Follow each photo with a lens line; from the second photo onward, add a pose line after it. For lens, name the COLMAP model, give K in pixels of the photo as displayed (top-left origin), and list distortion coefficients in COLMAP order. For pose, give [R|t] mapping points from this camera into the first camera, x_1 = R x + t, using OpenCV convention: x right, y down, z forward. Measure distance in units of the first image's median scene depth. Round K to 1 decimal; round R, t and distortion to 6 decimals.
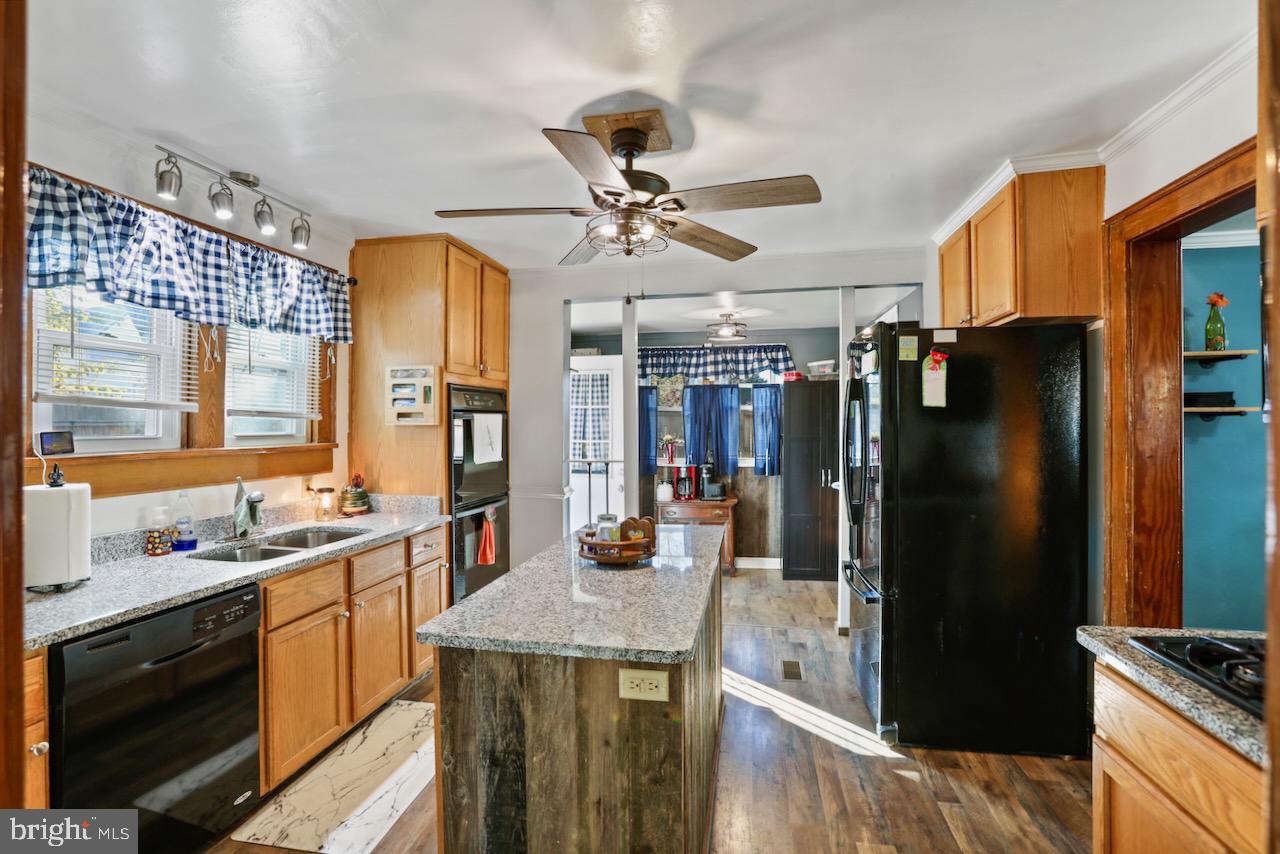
lens RADIAL K [[611.0, 0, 643.2], [0, 611.0, 419.5], [0, 0, 1]] dist [-0.003721, -0.000545]
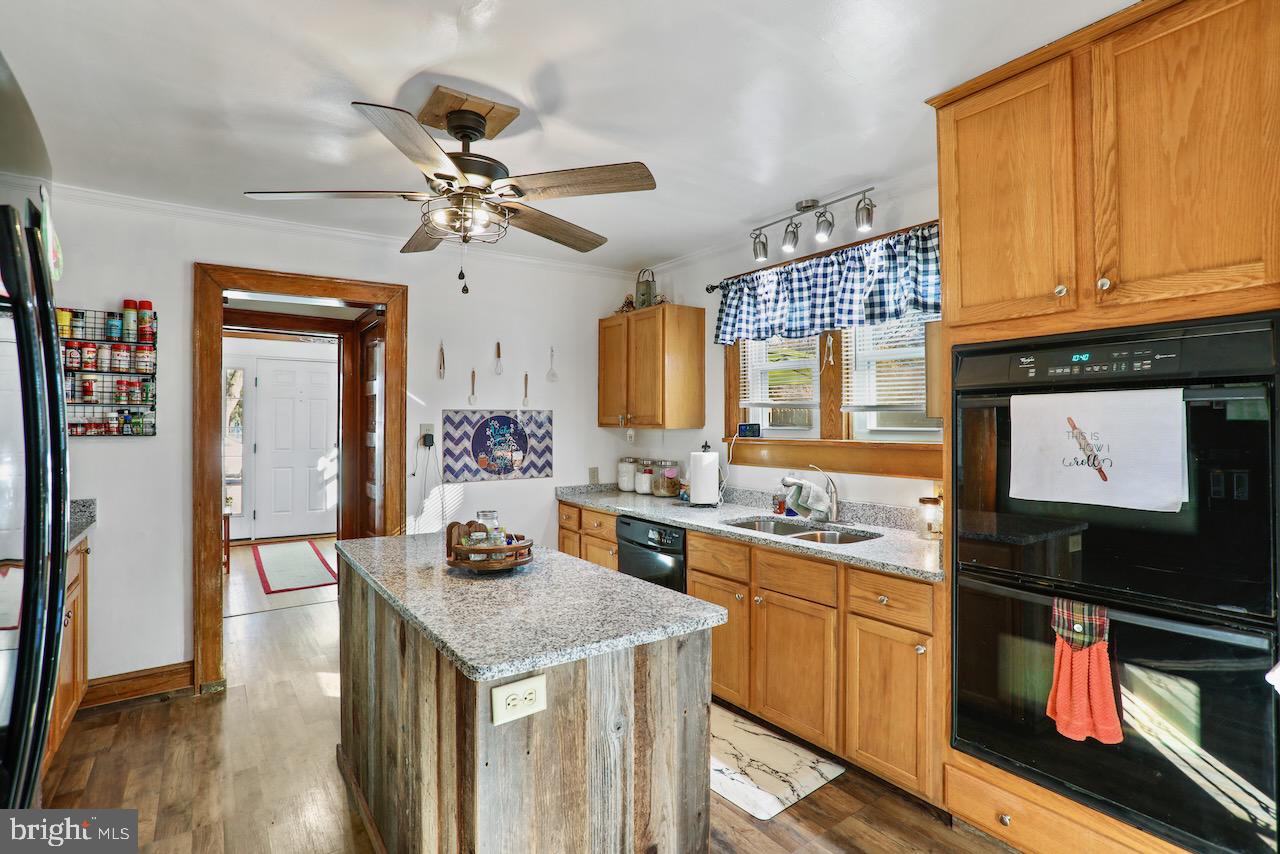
lens RADIAL K [[611.0, 0, 643.2], [0, 611.0, 419.5], [0, 0, 1]] dist [-0.003721, -0.000545]
pose [[-0.678342, 0.000555, -0.734746, 0.392676], [0.008719, 0.999935, -0.007295, 0.014878], [0.734694, -0.011354, -0.678303, 1.523564]]
